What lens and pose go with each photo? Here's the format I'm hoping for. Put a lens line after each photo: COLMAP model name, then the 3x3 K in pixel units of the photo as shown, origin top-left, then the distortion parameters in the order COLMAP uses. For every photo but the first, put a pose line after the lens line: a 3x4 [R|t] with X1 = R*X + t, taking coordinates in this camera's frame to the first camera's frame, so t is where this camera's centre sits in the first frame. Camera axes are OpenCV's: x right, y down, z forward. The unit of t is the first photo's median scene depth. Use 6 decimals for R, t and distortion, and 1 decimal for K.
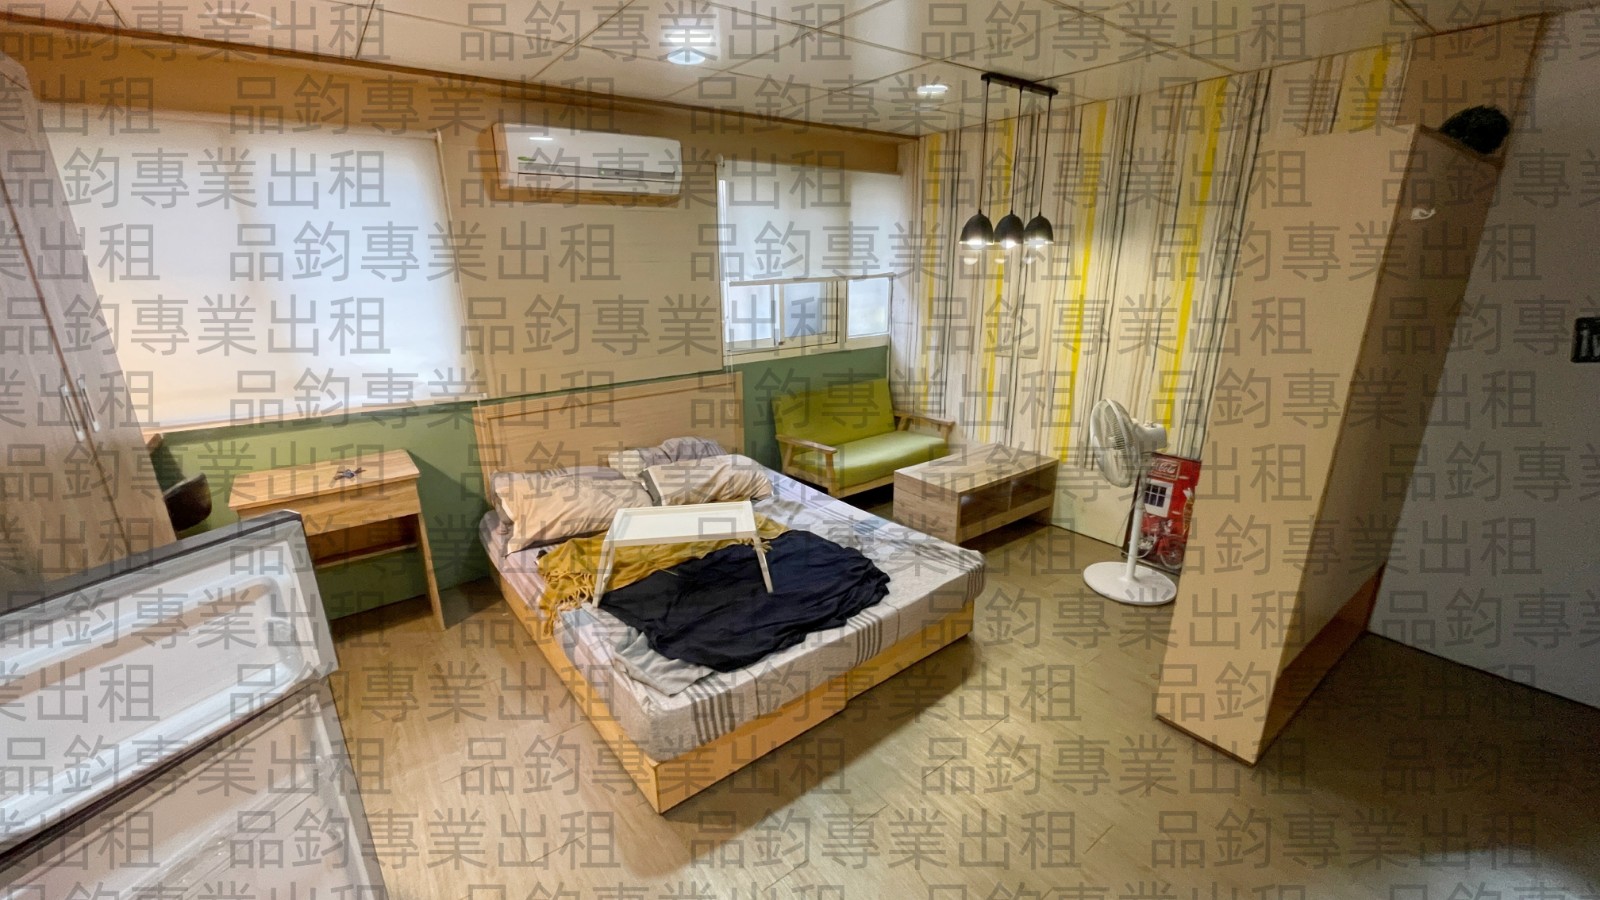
lens RADIAL K [[642.2, 0, 797.1], [0, 642.2, 452.3], [0, 0, 1]] dist [-0.001711, 0.001090]
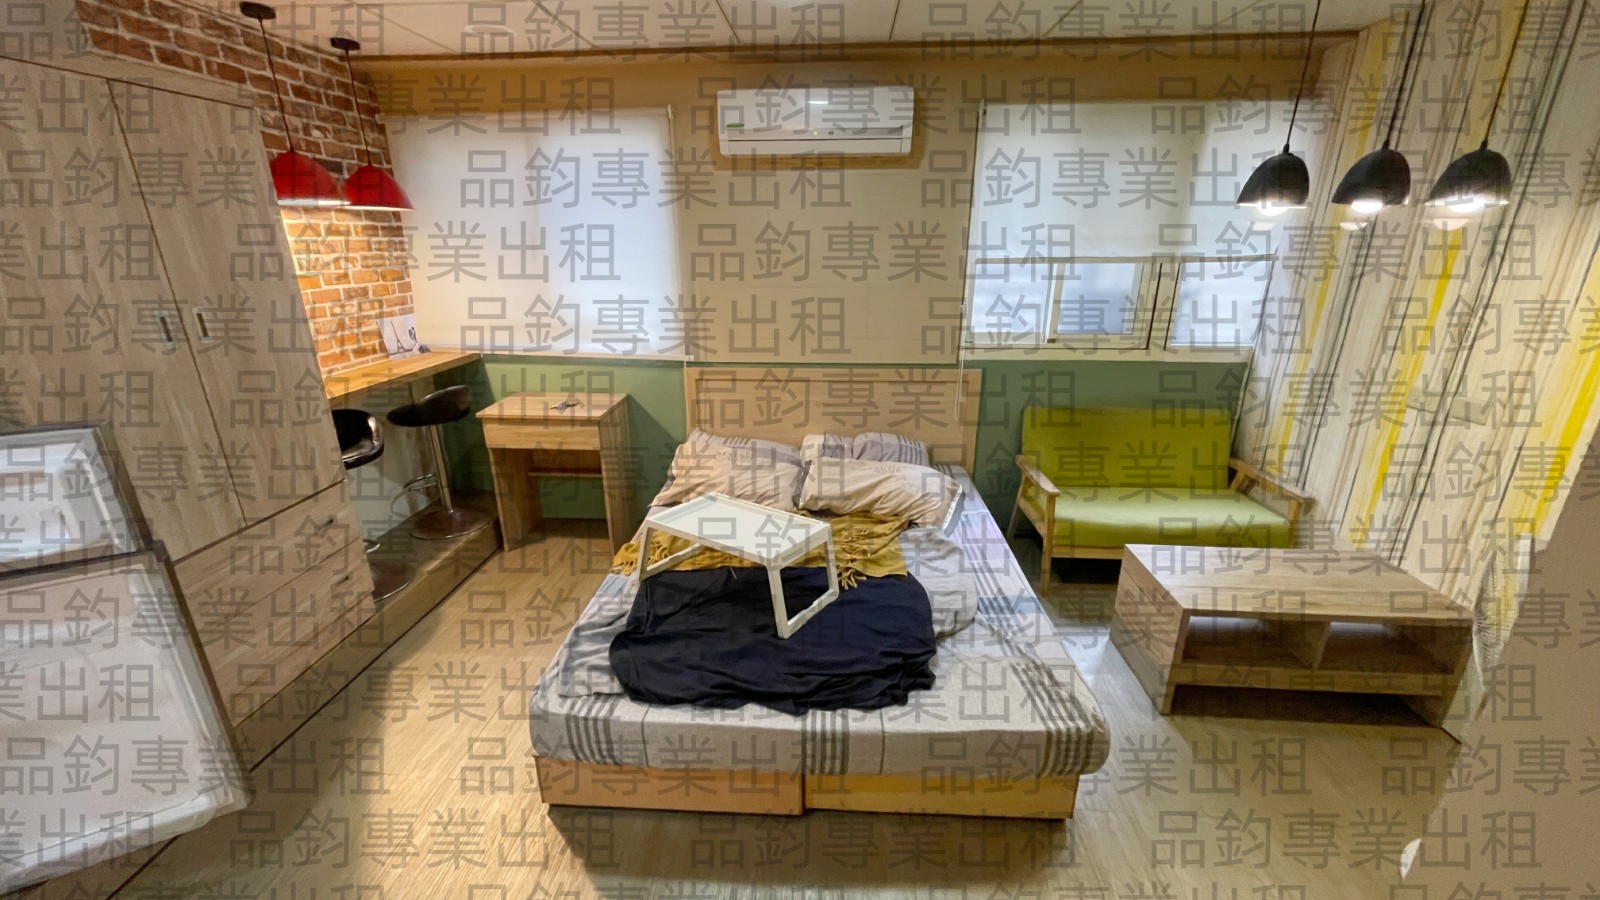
lens RADIAL K [[642.2, 0, 792.9], [0, 642.2, 449.4], [0, 0, 1]] dist [-0.001711, 0.001090]
pose [[0.749066, 0.220079, -0.624872, 0.333816], [-0.197608, 0.974497, 0.106334, -0.083224], [0.632338, 0.043829, 0.773452, 0.272070]]
